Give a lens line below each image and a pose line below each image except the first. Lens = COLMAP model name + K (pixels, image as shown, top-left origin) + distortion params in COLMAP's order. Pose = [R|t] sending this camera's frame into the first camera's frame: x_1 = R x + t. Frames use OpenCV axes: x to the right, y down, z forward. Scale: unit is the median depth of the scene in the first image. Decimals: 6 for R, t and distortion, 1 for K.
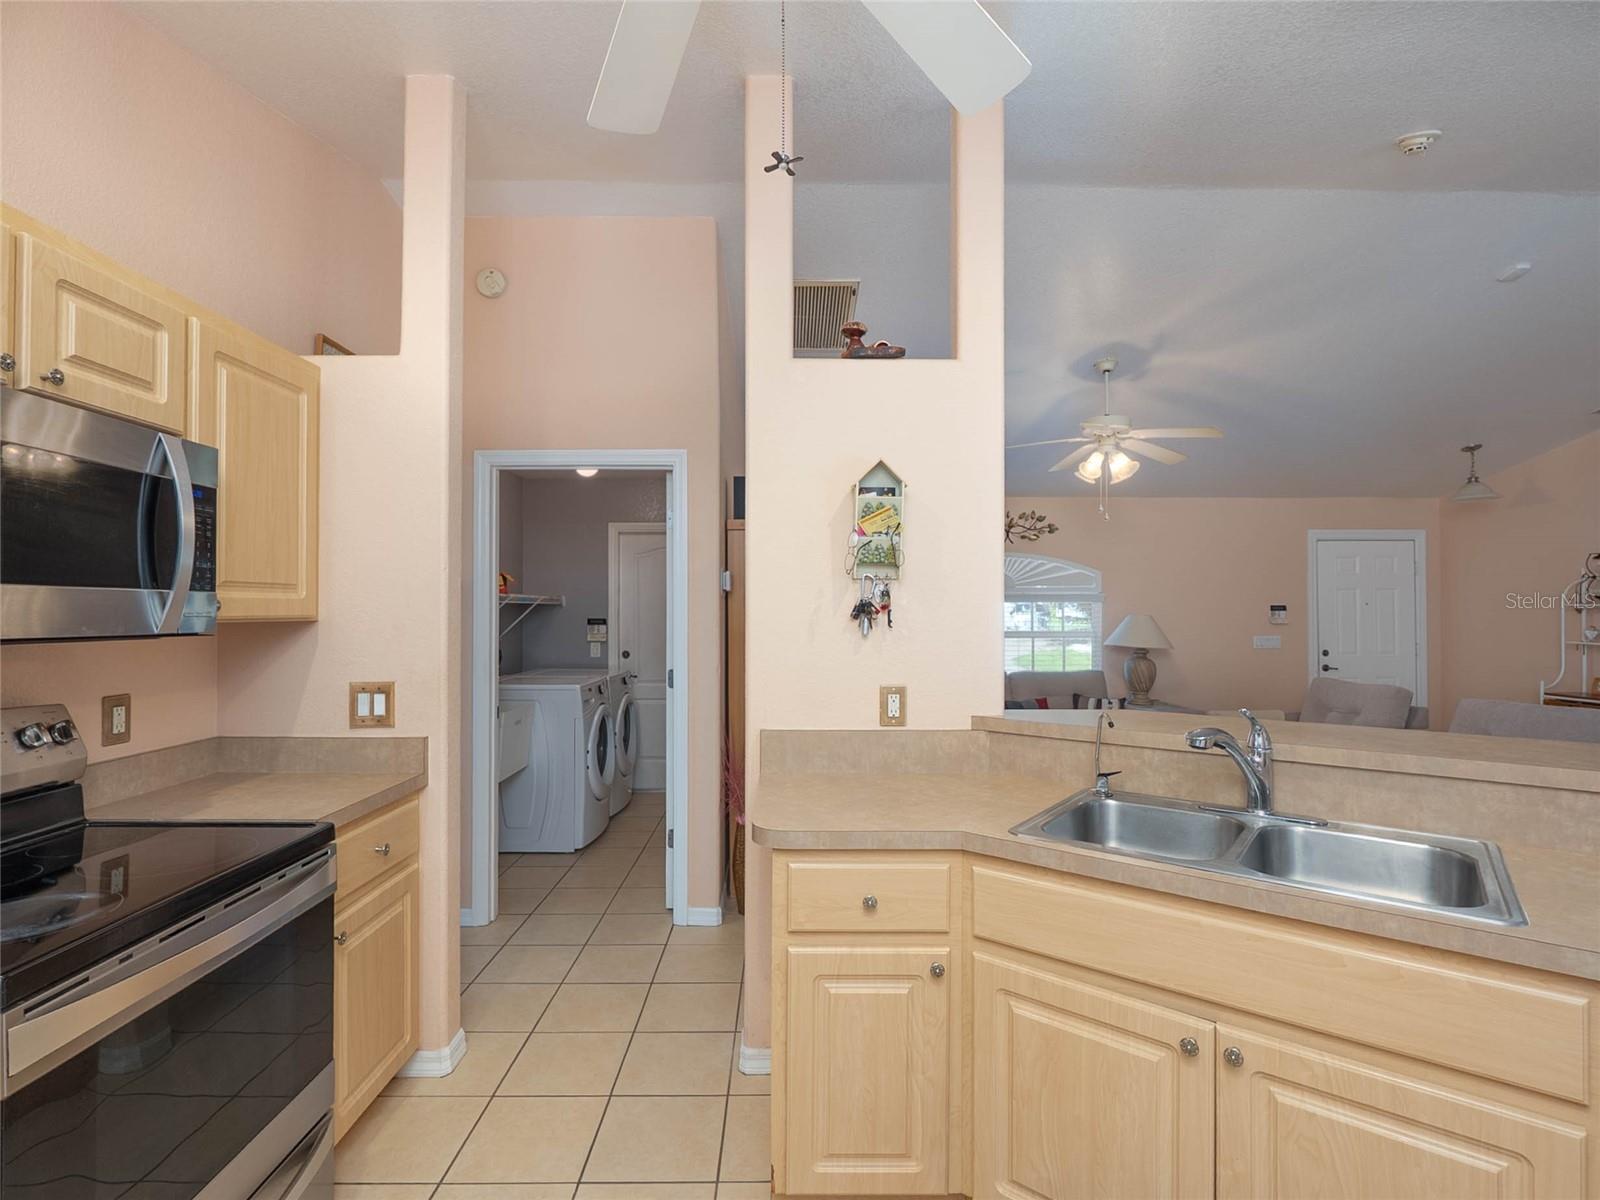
lens RADIAL K [[764.2, 0, 802.7], [0, 764.2, 608.0], [0, 0, 1]] dist [-0.001636, -0.000595]
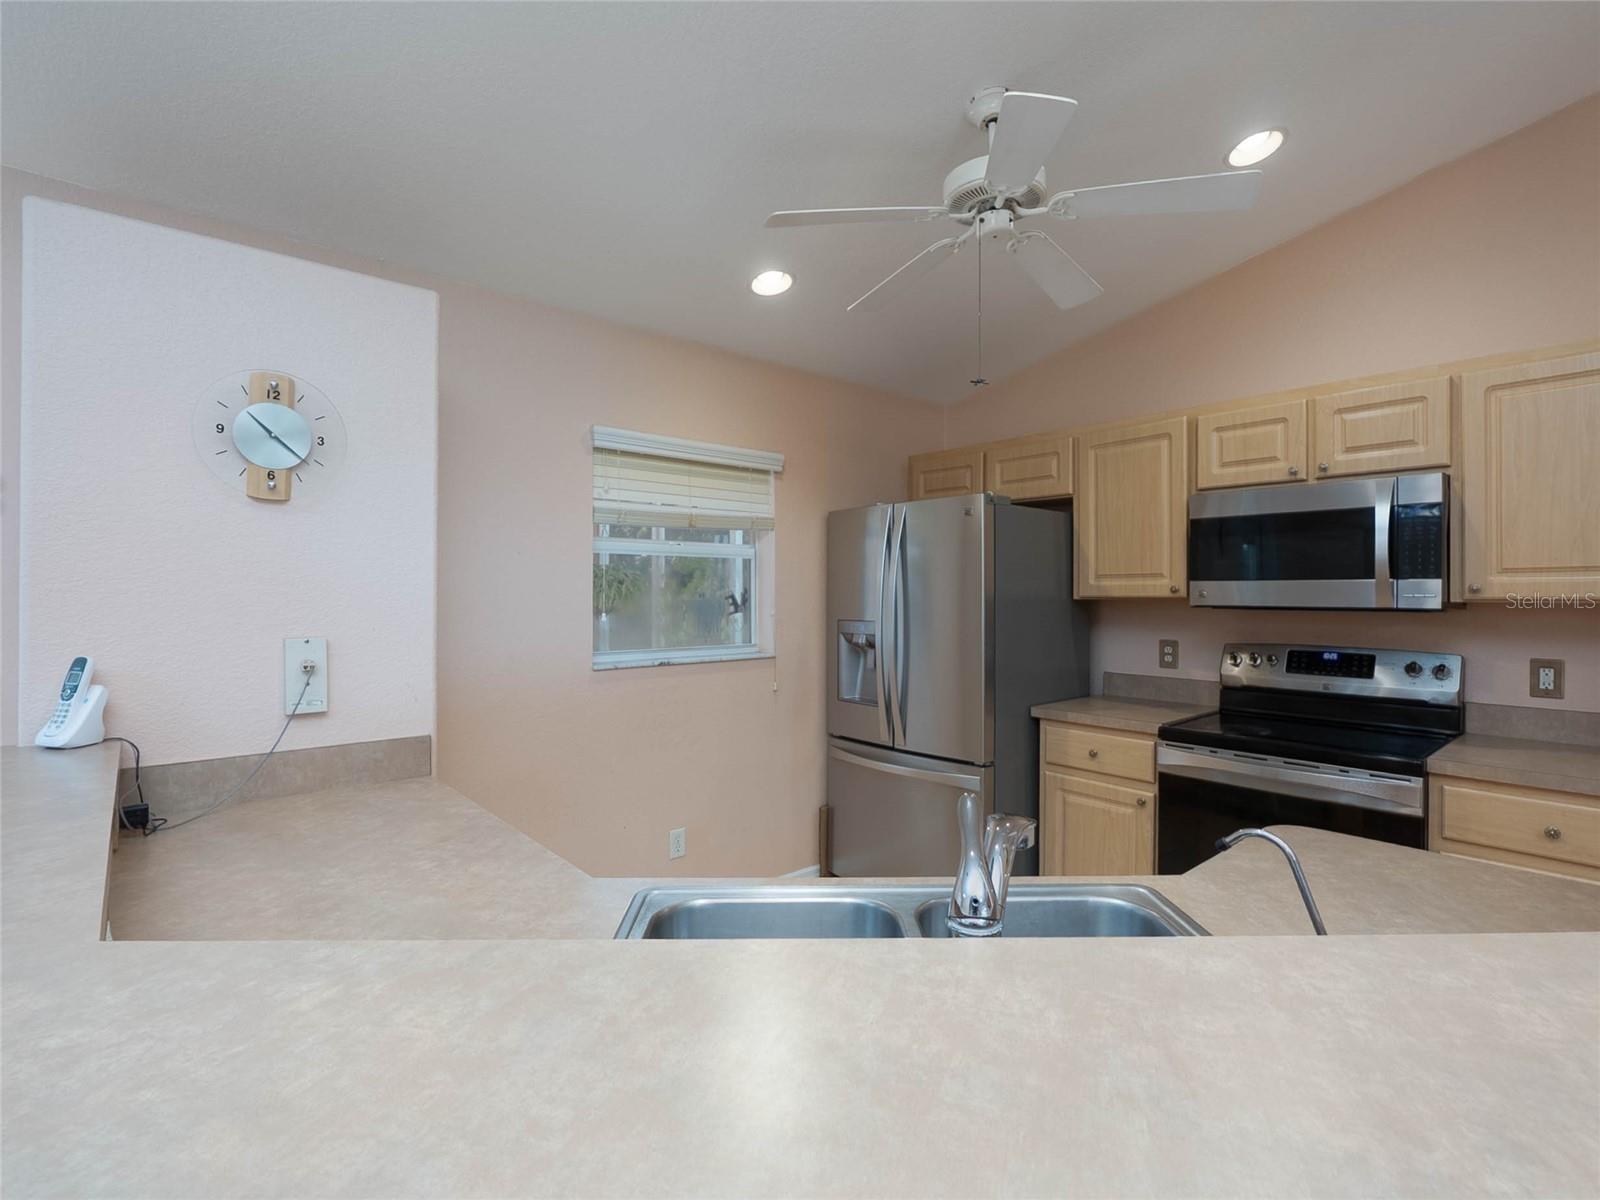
lens RADIAL K [[765.4, 0, 809.0], [0, 765.4, 592.7], [0, 0, 1]] dist [-0.003599, -0.000705]
pose [[-0.761384, -0.002420, -0.648296, 0.735167], [0.001269, 0.999986, -0.005223, 0.007201], [0.648300, -0.004800, -0.761370, 0.996316]]
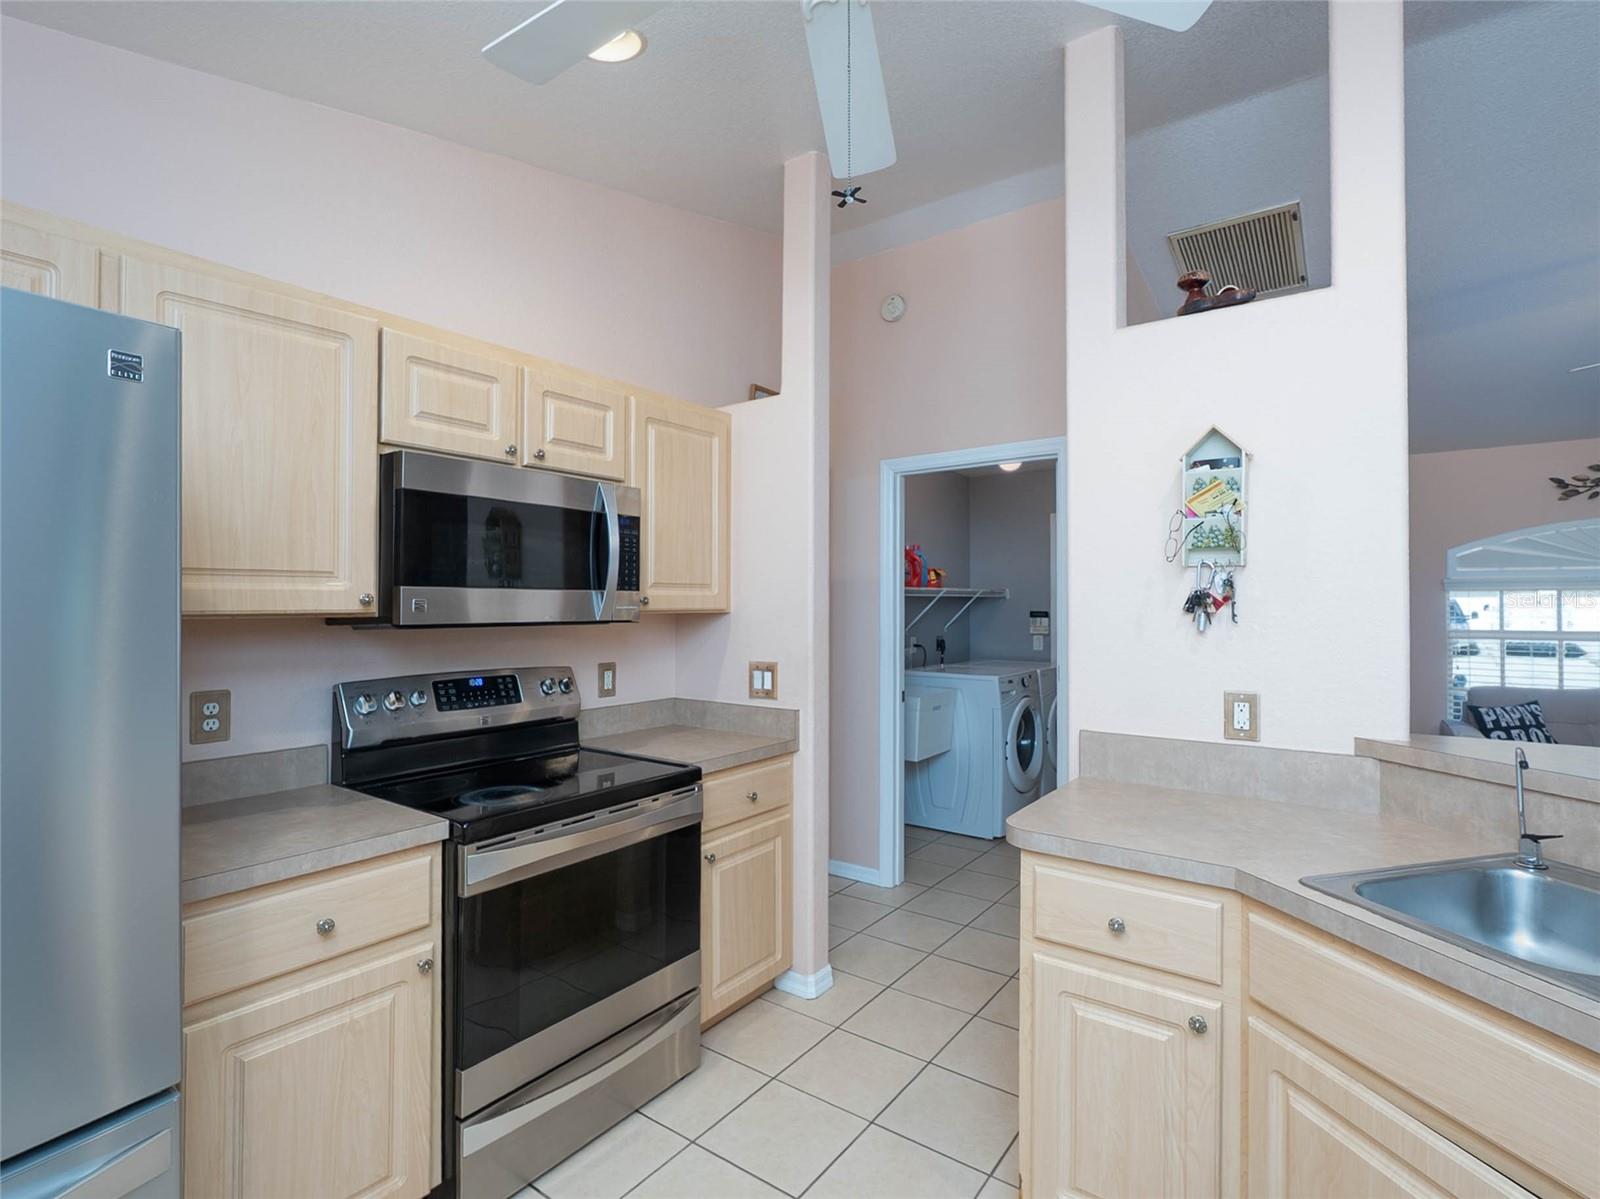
lens RADIAL K [[783.5, 0, 818.6], [0, 783.5, 593.6], [0, 0, 1]] dist [-0.001941, 0.000150]
pose [[0.806414, -0.009569, -0.591274, 0.260552], [0.004636, 0.999941, -0.009861, -0.000412], [0.591333, 0.005211, 0.806411, 0.030450]]
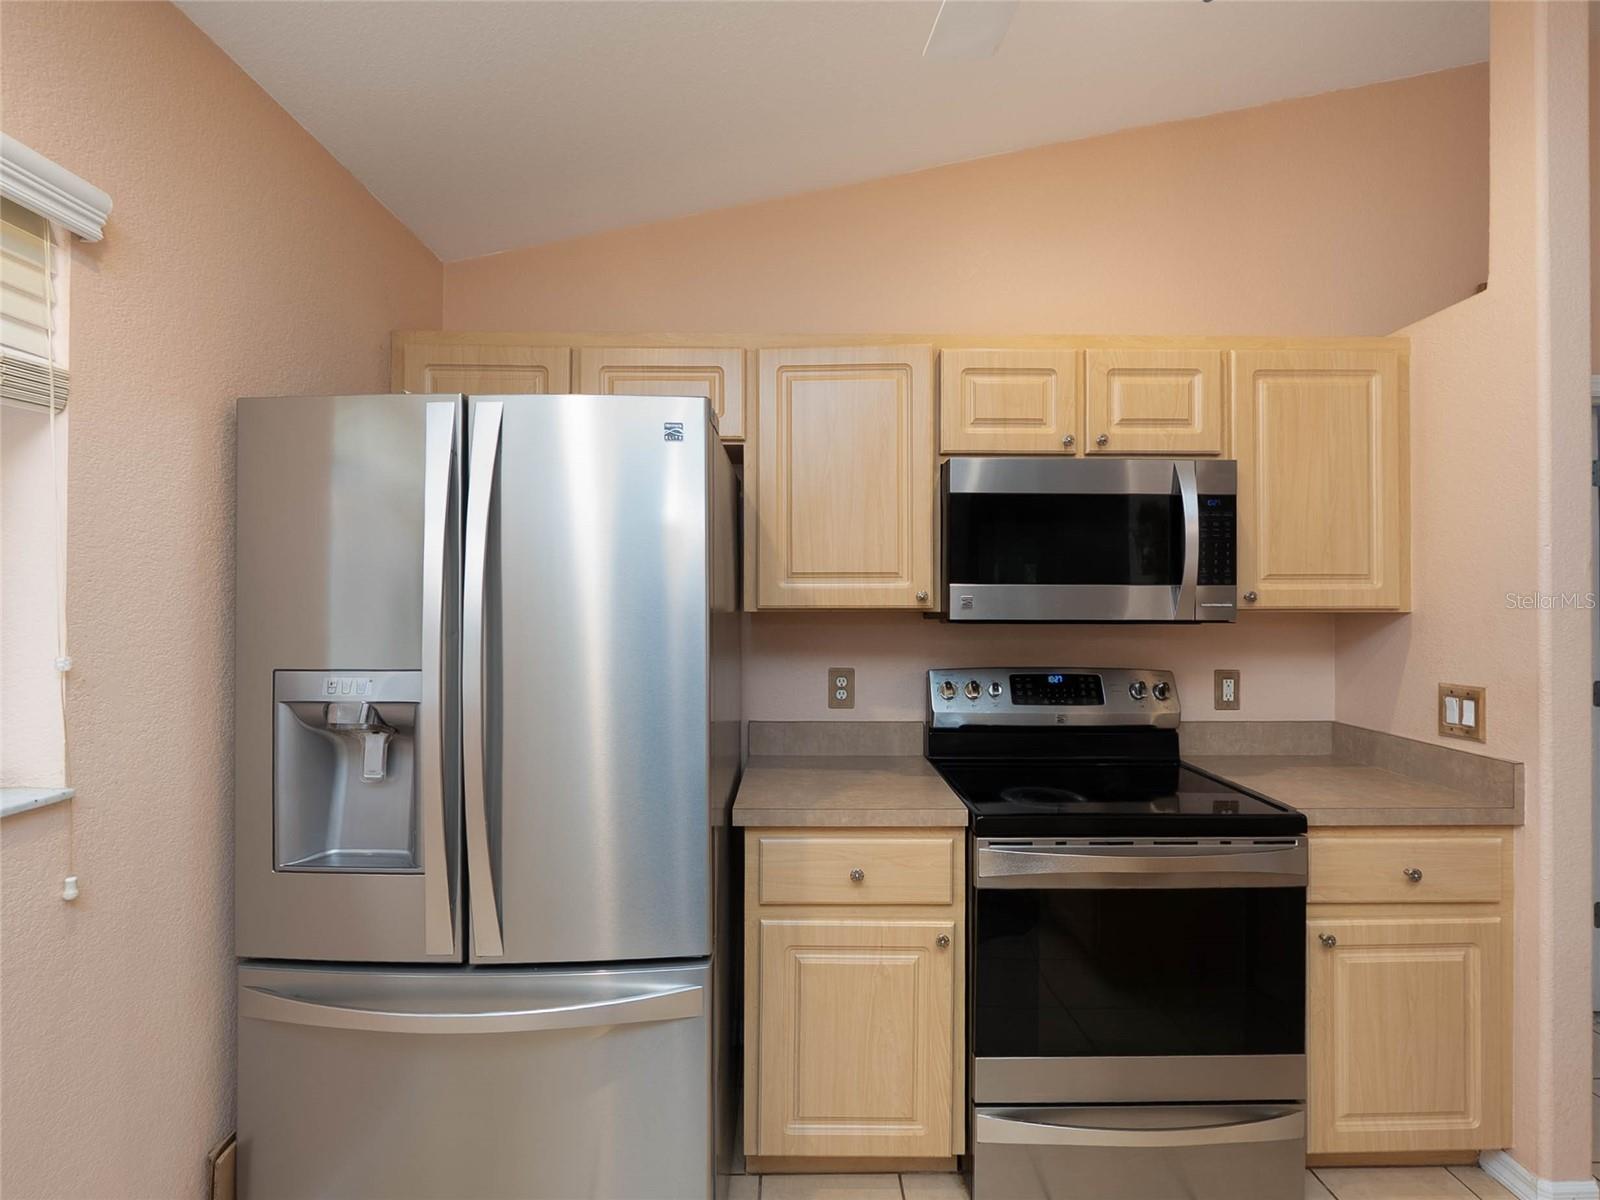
lens RADIAL K [[771.8, 0, 800.3], [0, 771.8, 593.1], [0, 0, 1]] dist [-0.003413, -0.001036]
pose [[-0.002313, -0.009375, -0.999953, 0.297816], [0.003527, 0.999950, -0.009383, -0.000319], [0.999991, -0.003549, -0.002280, 0.266469]]
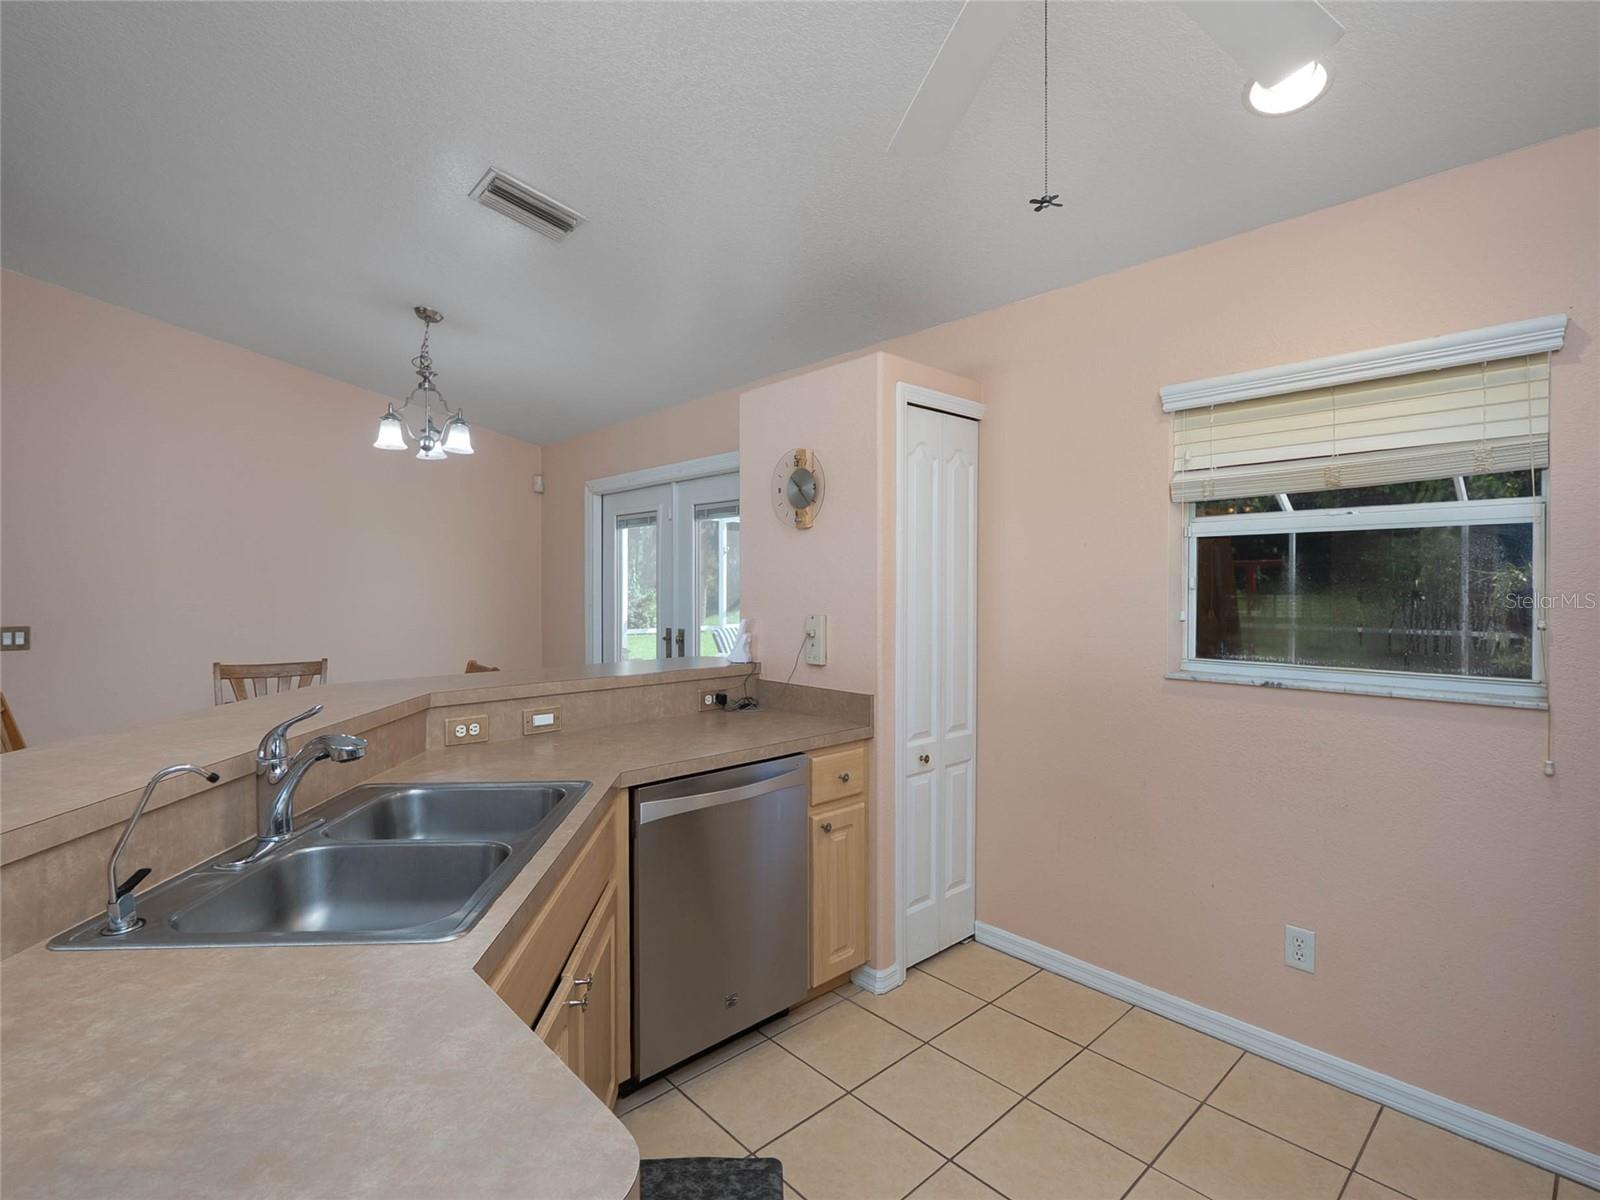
lens RADIAL K [[771.2, 0, 806.3], [0, 771.2, 590.7], [0, 0, 1]] dist [-0.004281, -0.001284]
pose [[-0.666338, -0.006568, 0.745621, -0.288434], [-0.003814, 0.999978, 0.005399, 0.002989], [-0.745640, 0.000754, -0.666349, 0.886228]]
